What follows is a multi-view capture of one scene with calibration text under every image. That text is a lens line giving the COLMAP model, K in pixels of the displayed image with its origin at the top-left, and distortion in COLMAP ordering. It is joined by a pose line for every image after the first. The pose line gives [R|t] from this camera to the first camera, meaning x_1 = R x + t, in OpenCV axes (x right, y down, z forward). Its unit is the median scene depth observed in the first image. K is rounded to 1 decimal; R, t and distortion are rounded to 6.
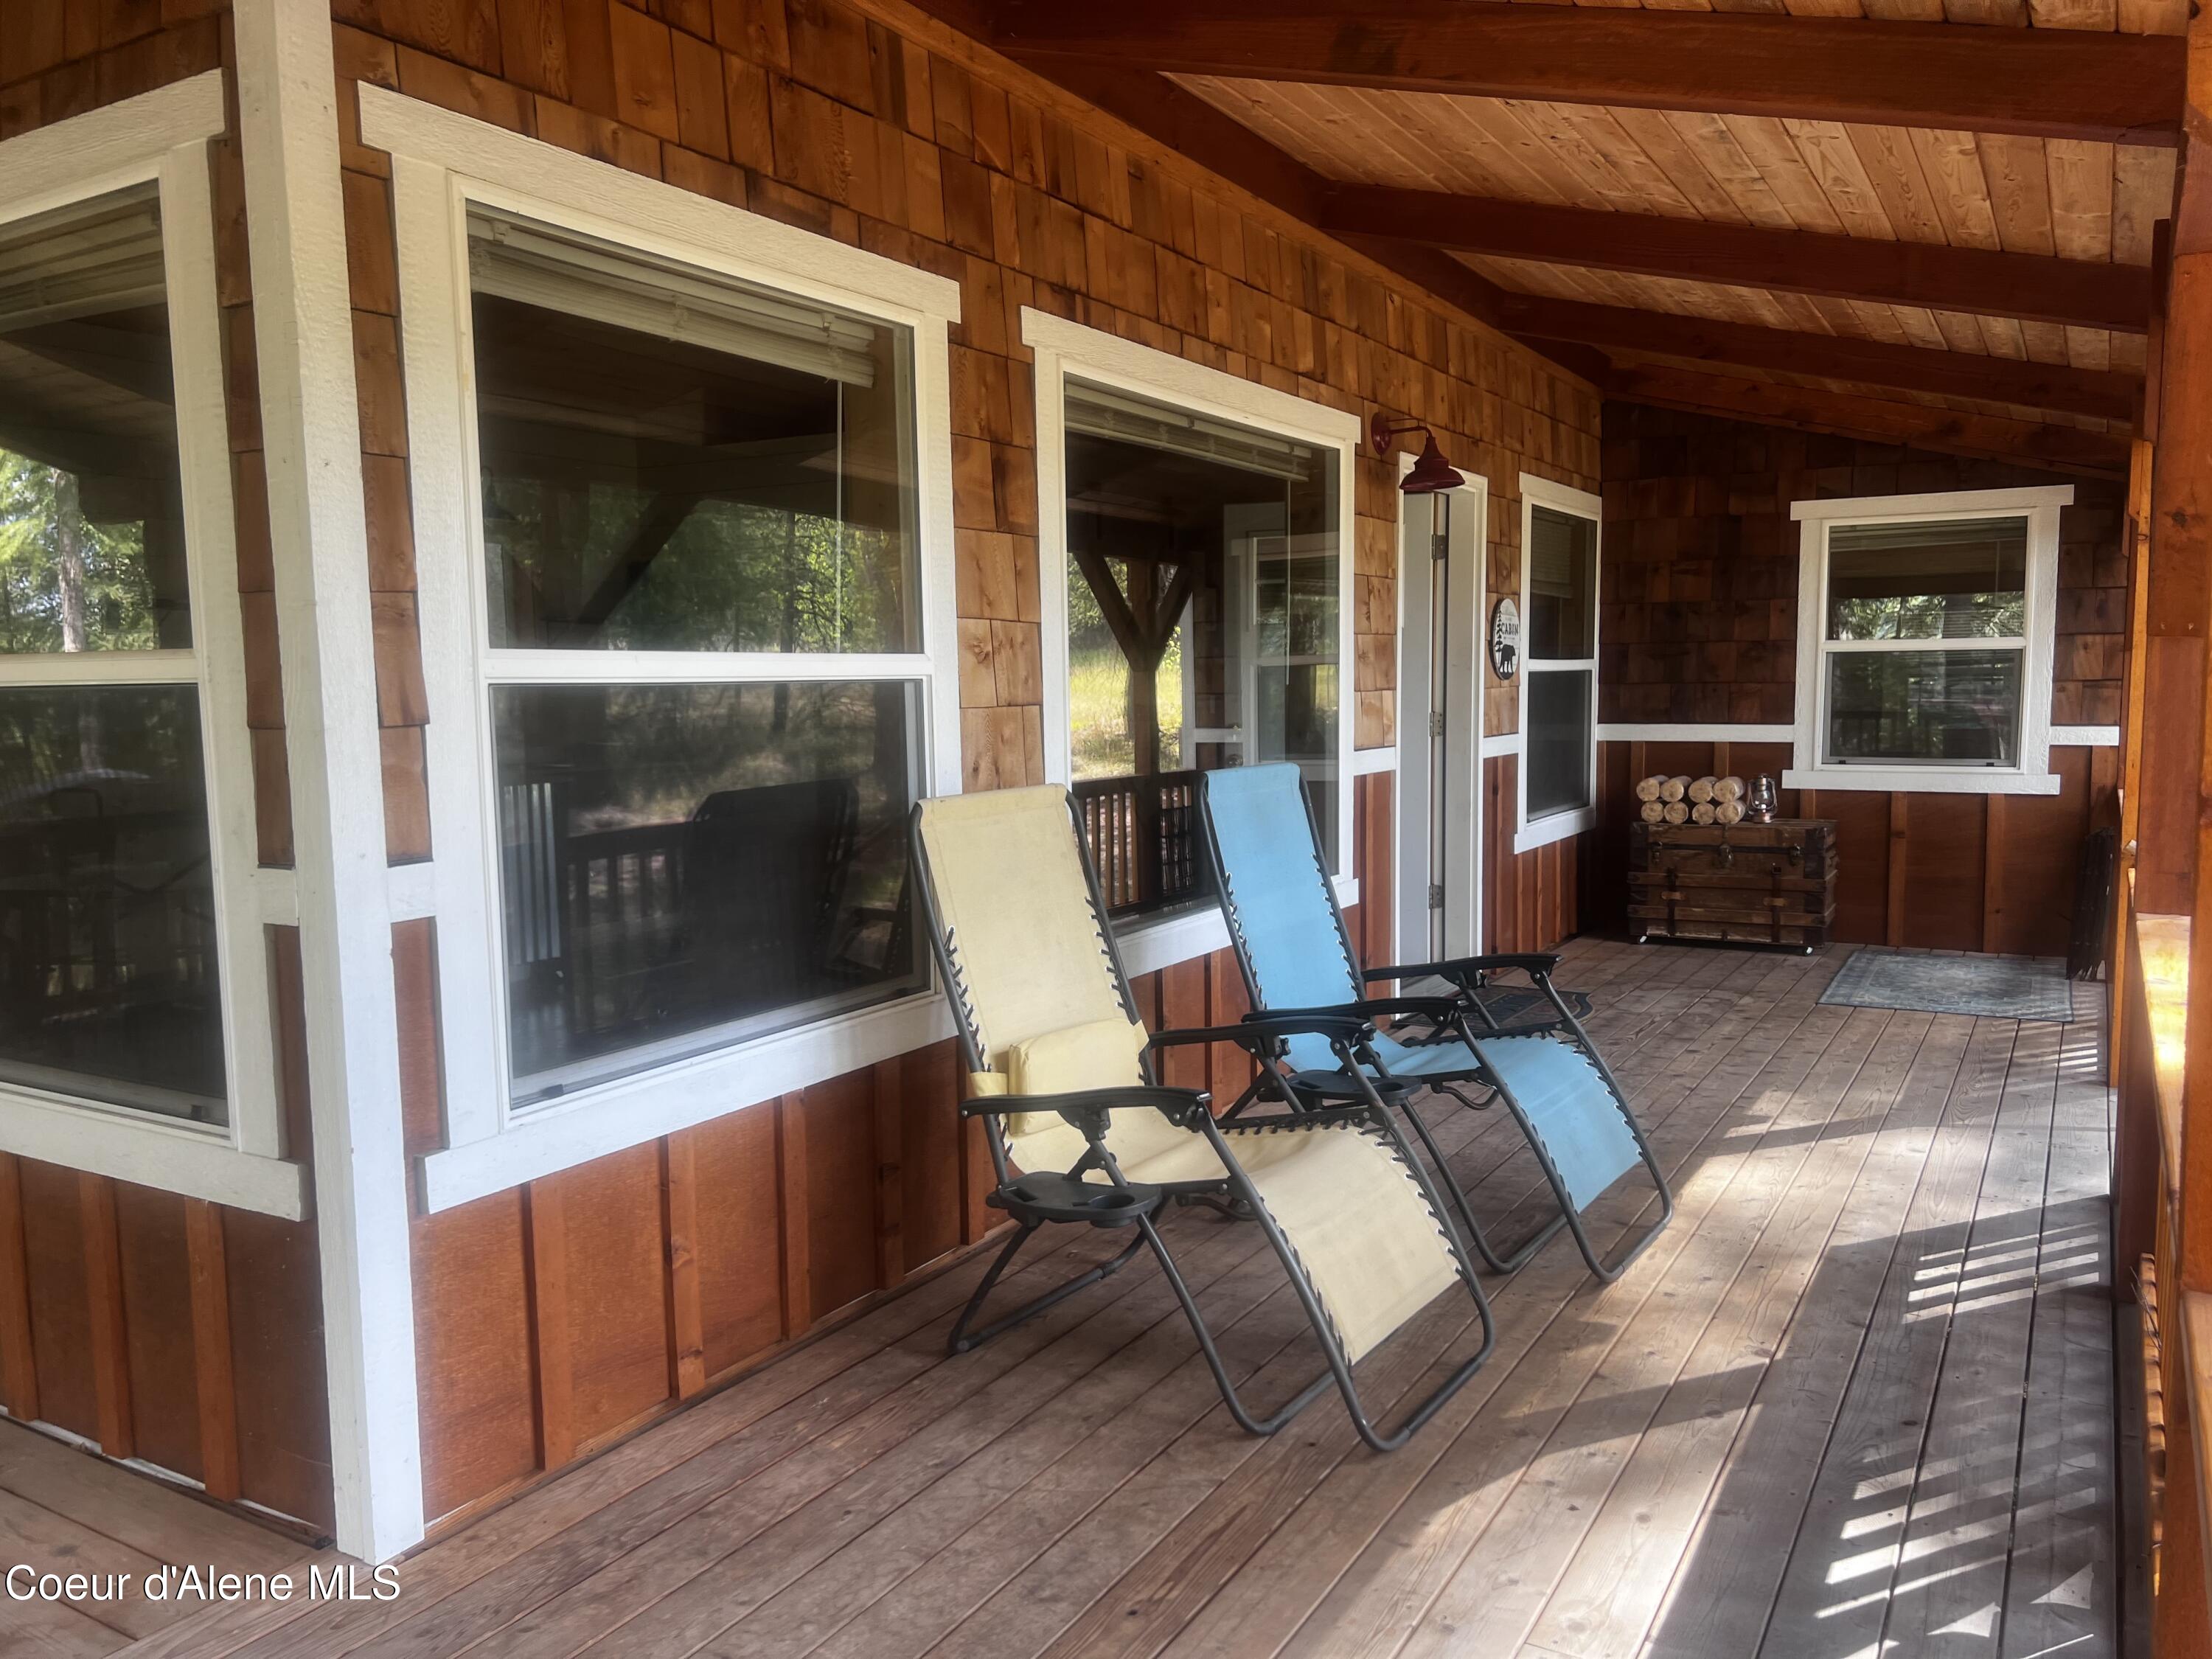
lens RADIAL K [[1675.6, 0, 1110.8], [0, 1675.6, 830.1], [0, 0, 1]] dist [0.045848, -0.041027]
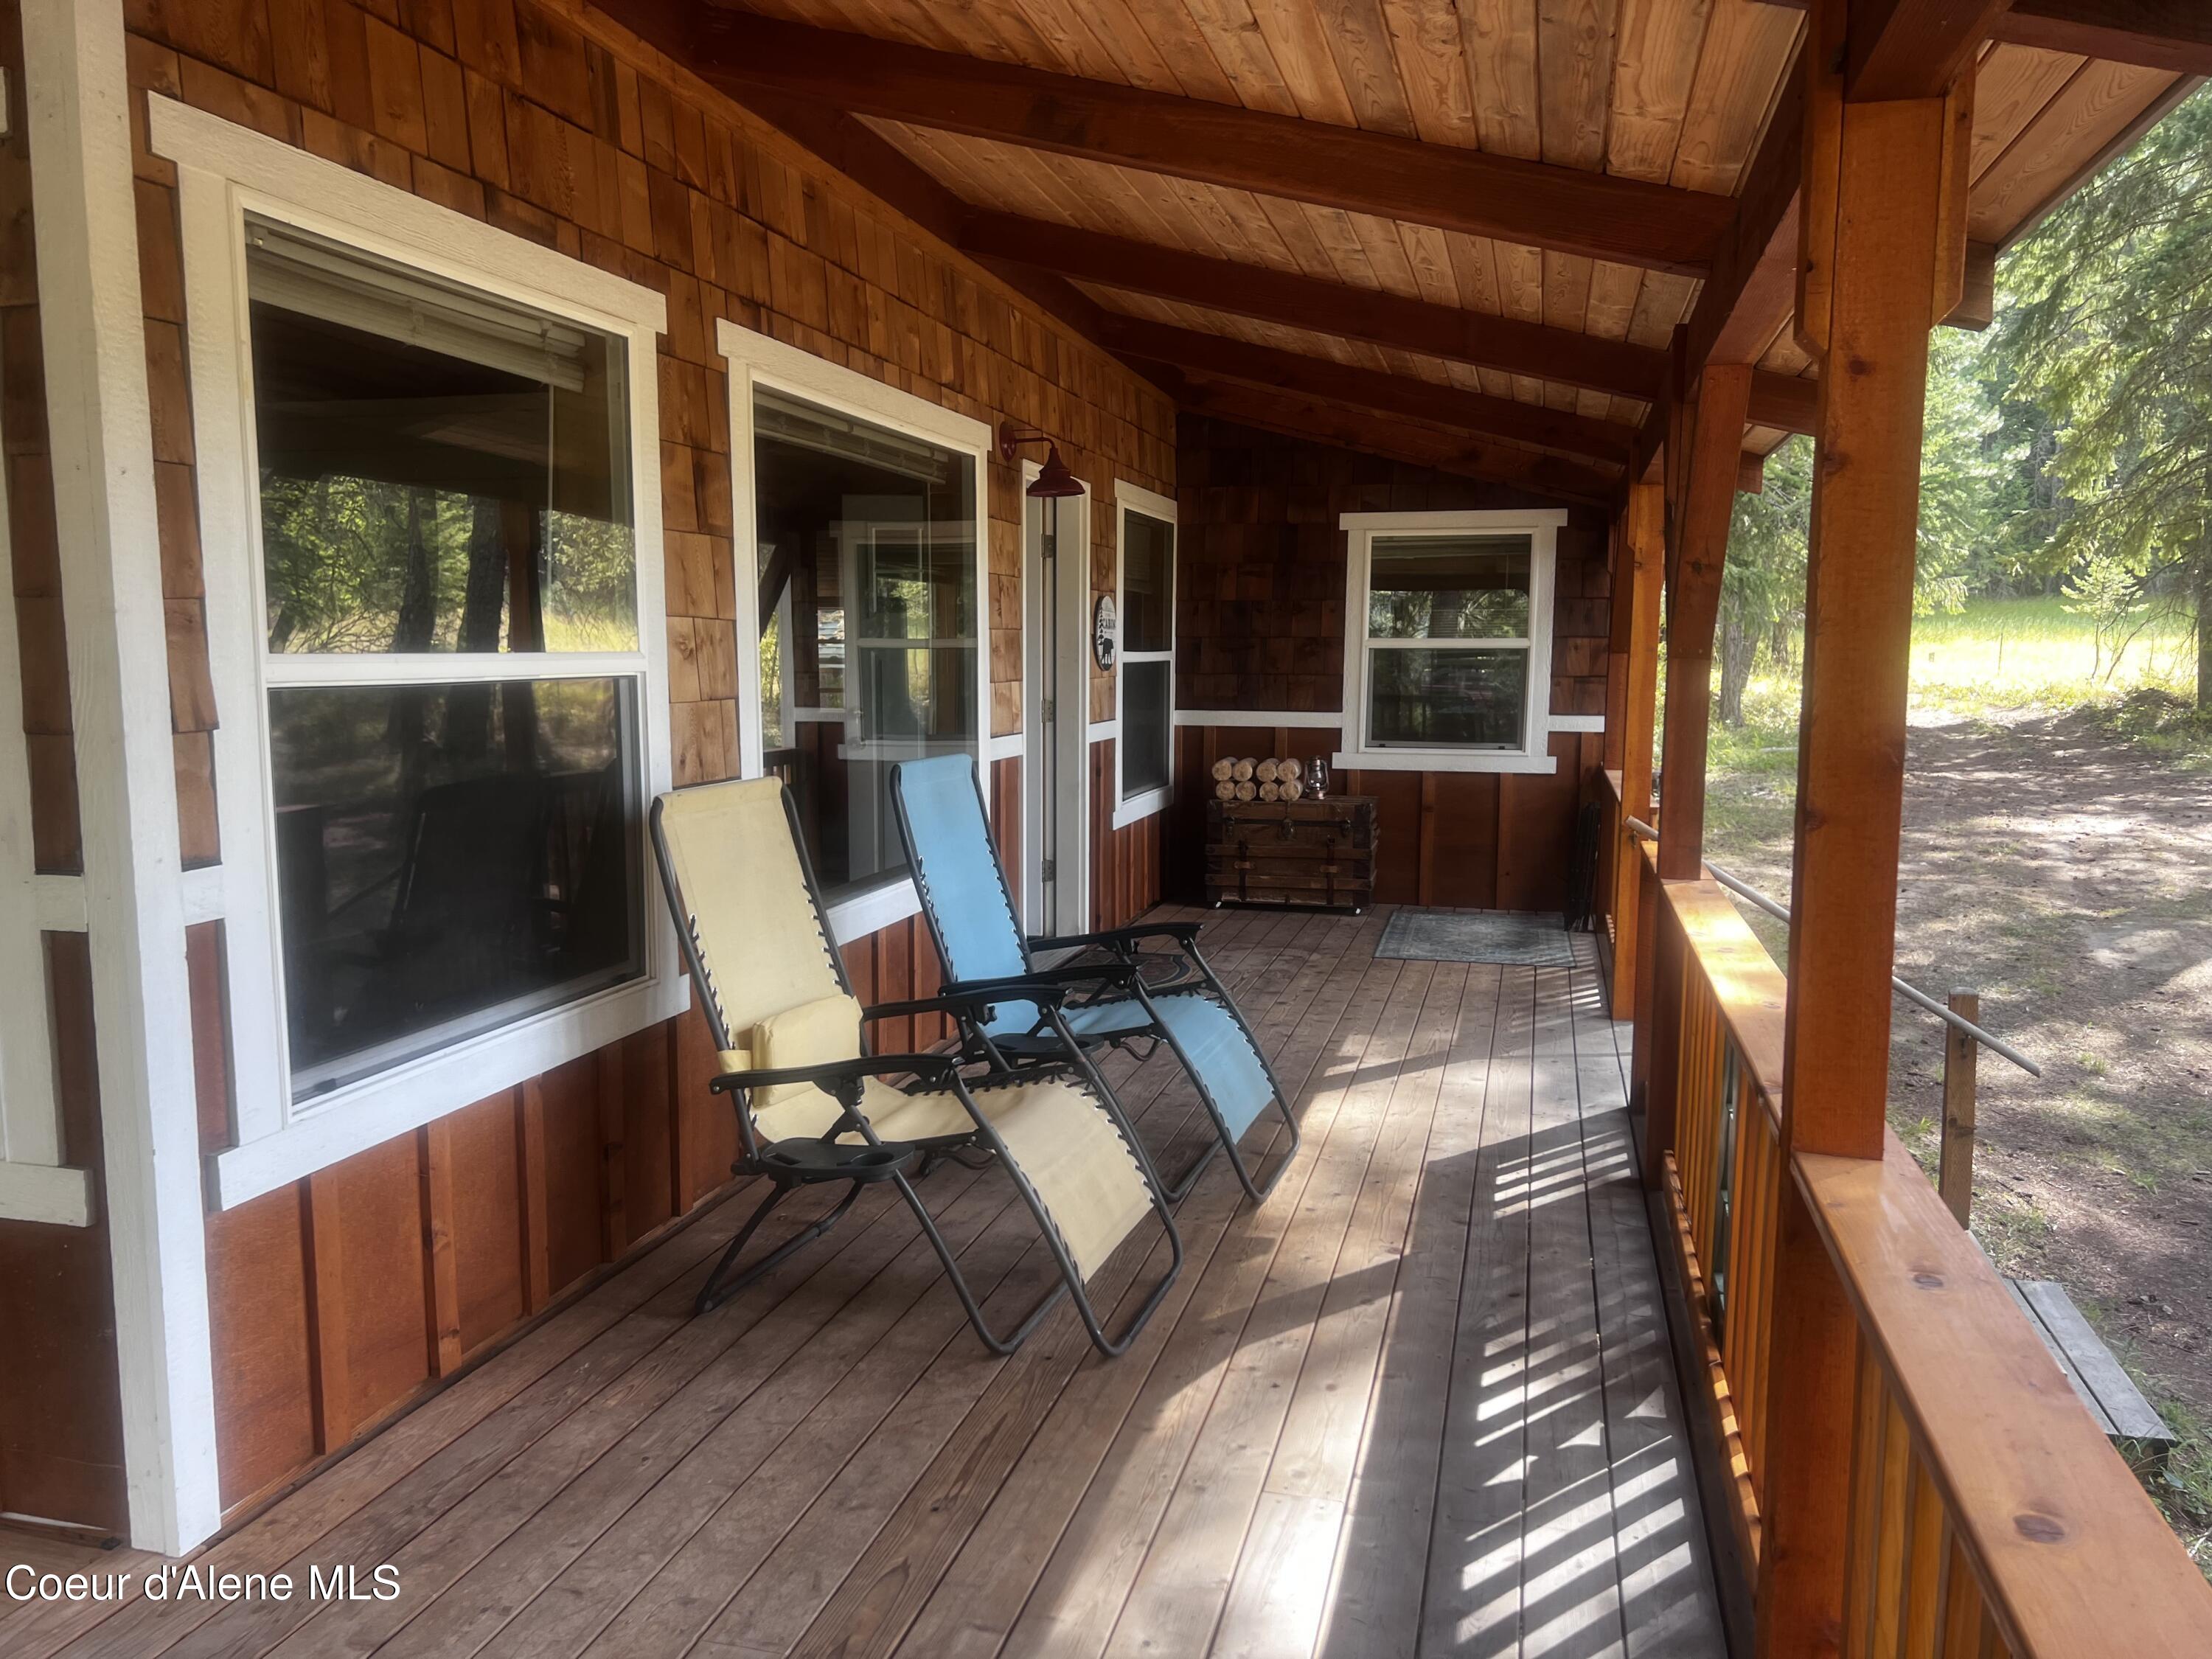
lens RADIAL K [[1648.6, 0, 1106.0], [0, 1648.6, 829.5], [0, 0, 1]] dist [0.064087, -0.077260]
pose [[0.965631, -0.011816, 0.259648, -0.107916], [0.007717, 0.999829, 0.016804, -0.010843], [-0.259803, -0.014223, 0.965557, -0.076164]]
